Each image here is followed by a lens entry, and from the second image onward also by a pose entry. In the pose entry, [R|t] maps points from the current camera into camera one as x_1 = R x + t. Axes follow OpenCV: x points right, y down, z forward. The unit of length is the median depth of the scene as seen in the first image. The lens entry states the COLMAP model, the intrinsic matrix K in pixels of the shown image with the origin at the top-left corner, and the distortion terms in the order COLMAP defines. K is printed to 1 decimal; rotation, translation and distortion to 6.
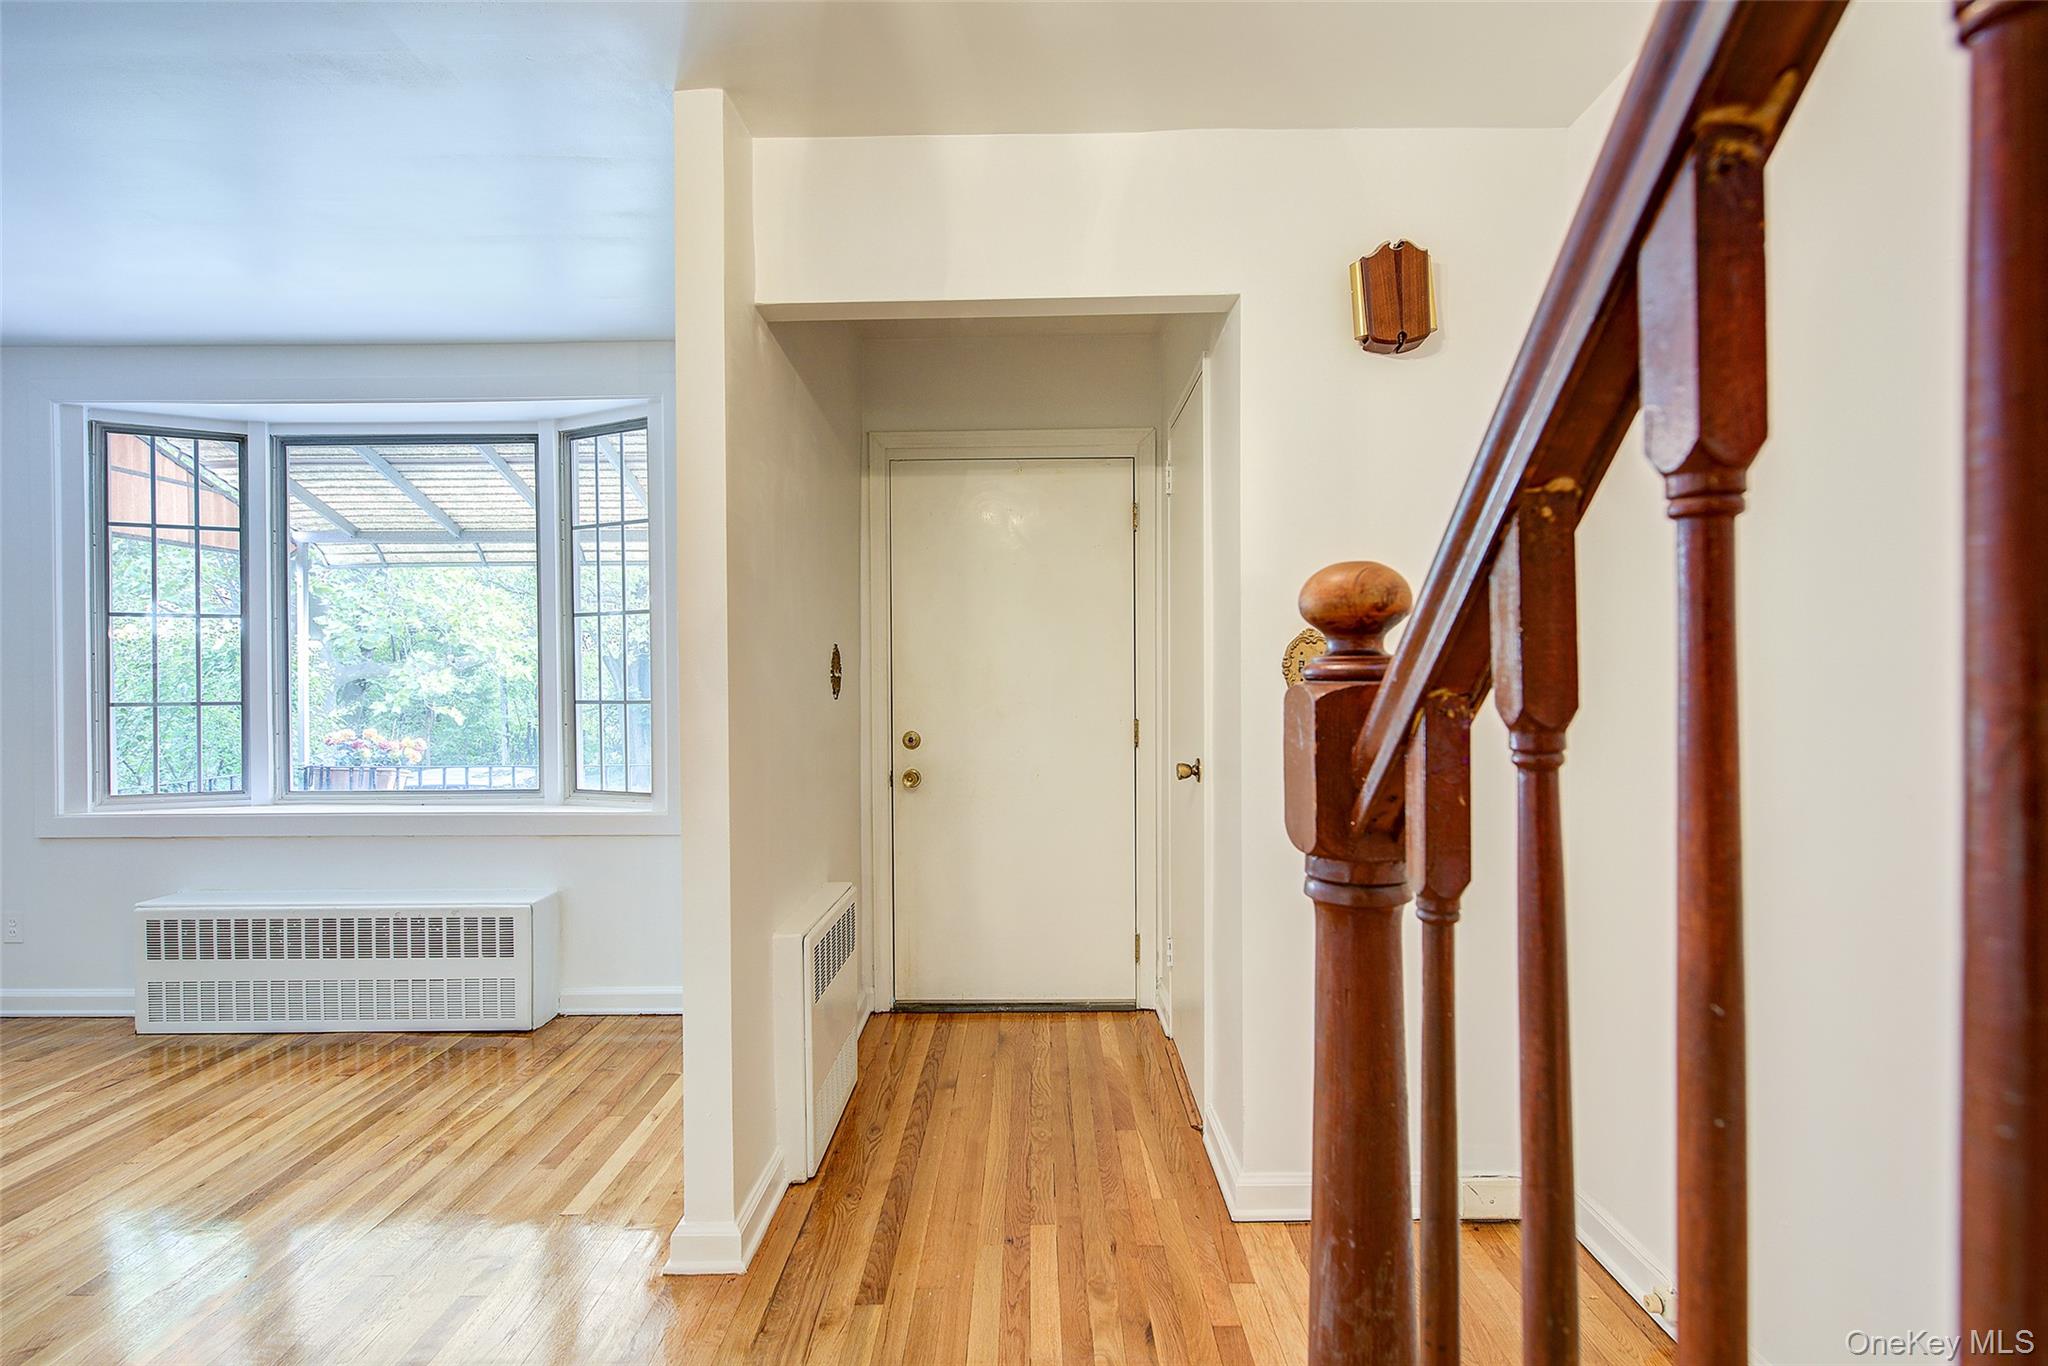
lens RADIAL K [[946.4, 0, 1040.3], [0, 946.4, 683.6], [0, 0, 1]] dist [0.000978, -0.001271]
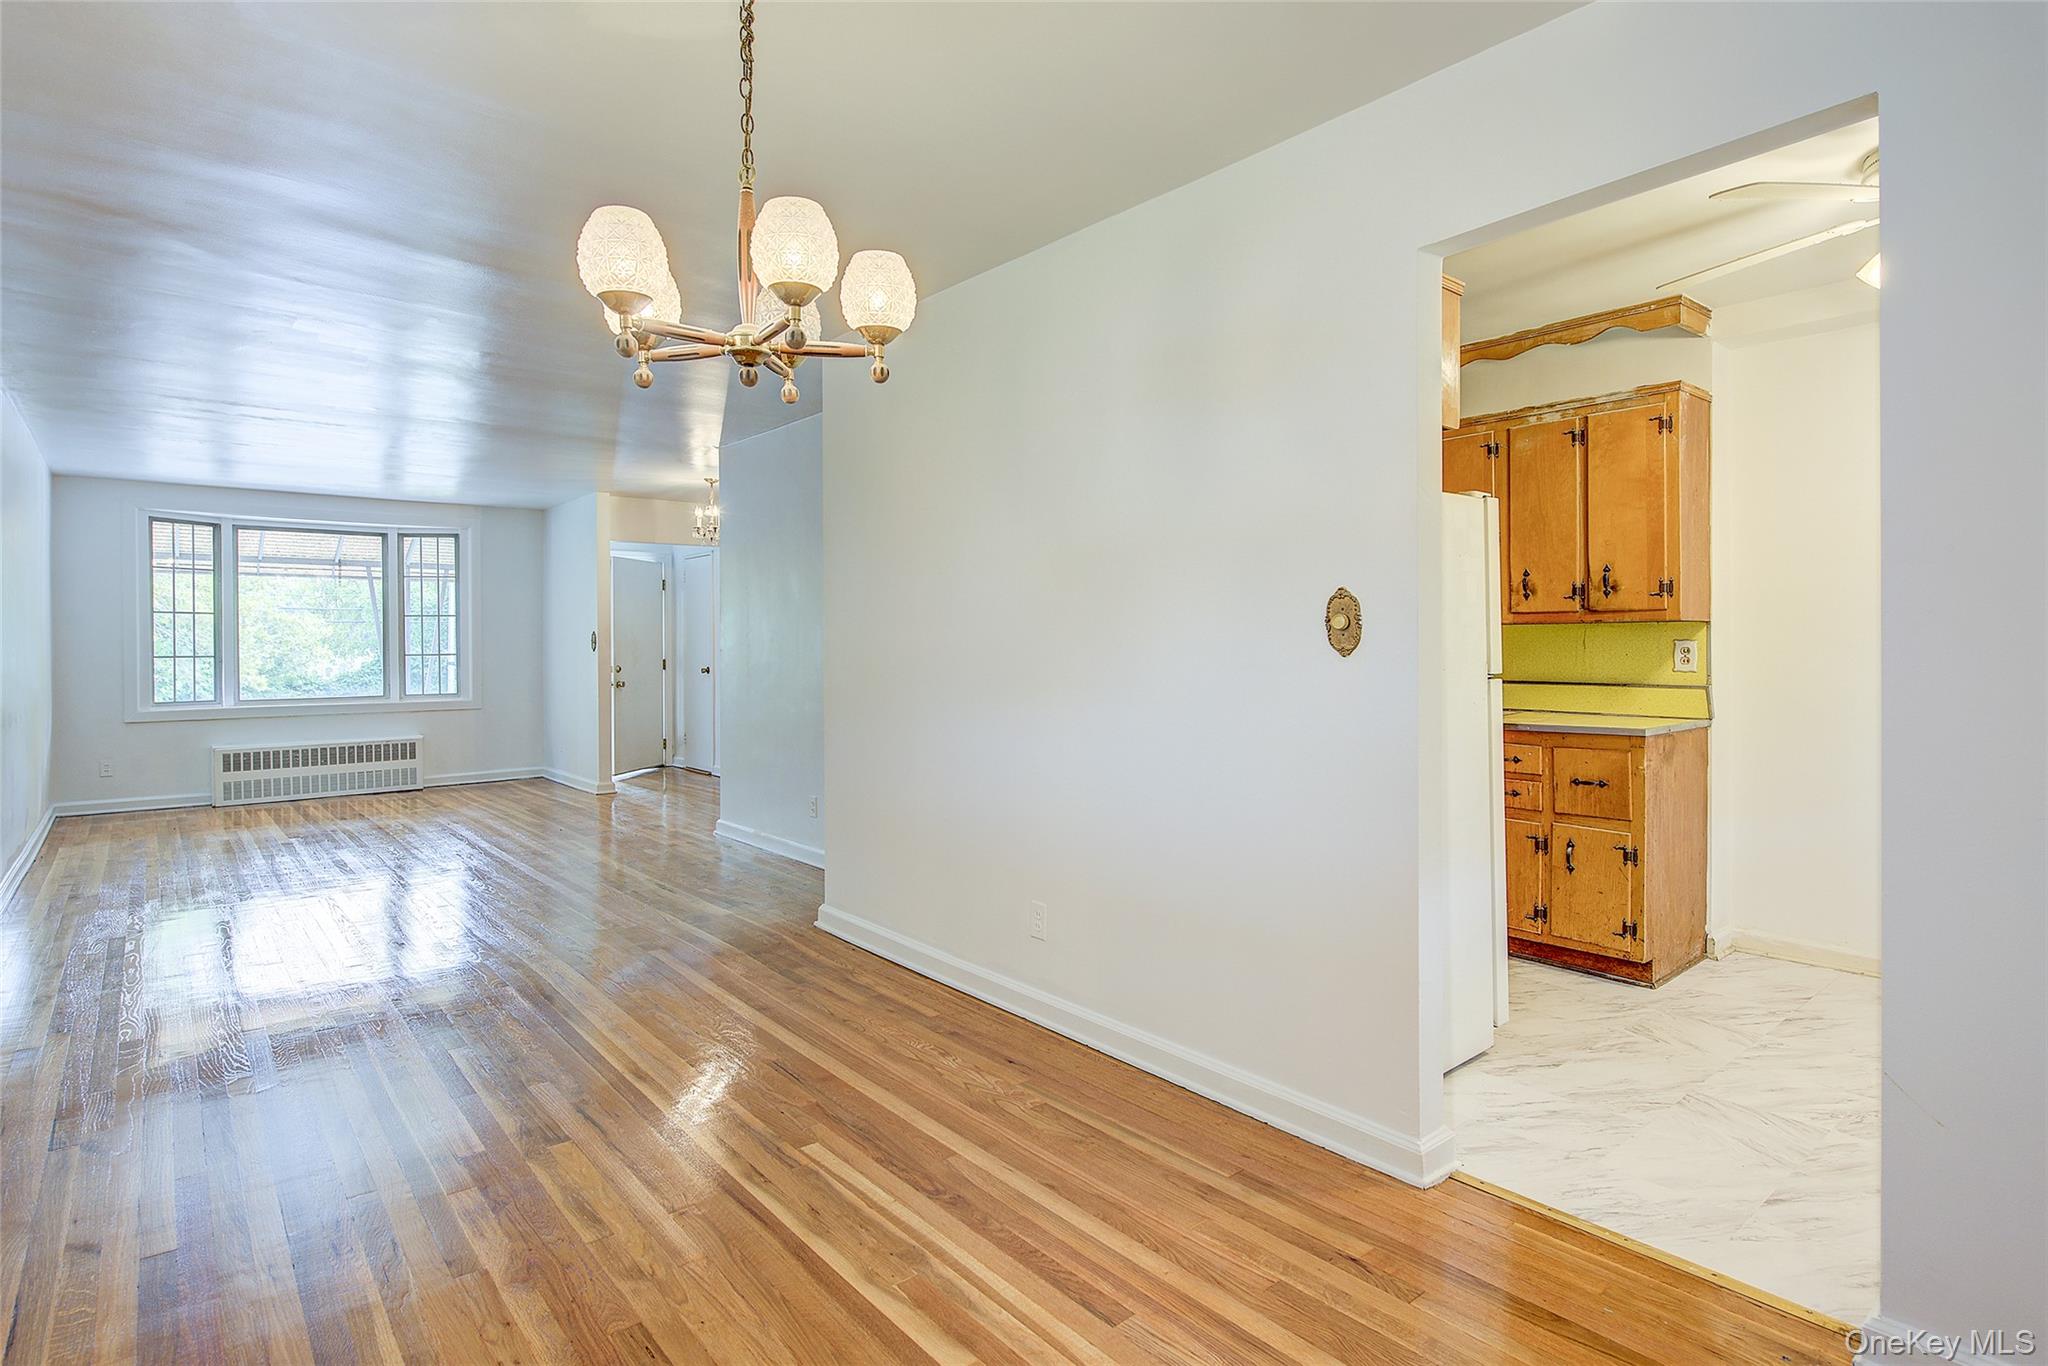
lens RADIAL K [[1051.2, 0, 1025.8], [0, 1051.2, 647.9], [0, 0, 1]] dist [0.002721, -0.001357]
pose [[0.764947, -0.001112, 0.644092, -1.091346], [0.008949, 0.999920, -0.008902, 0.042621], [-0.644031, 0.012573, 0.764896, -2.055513]]
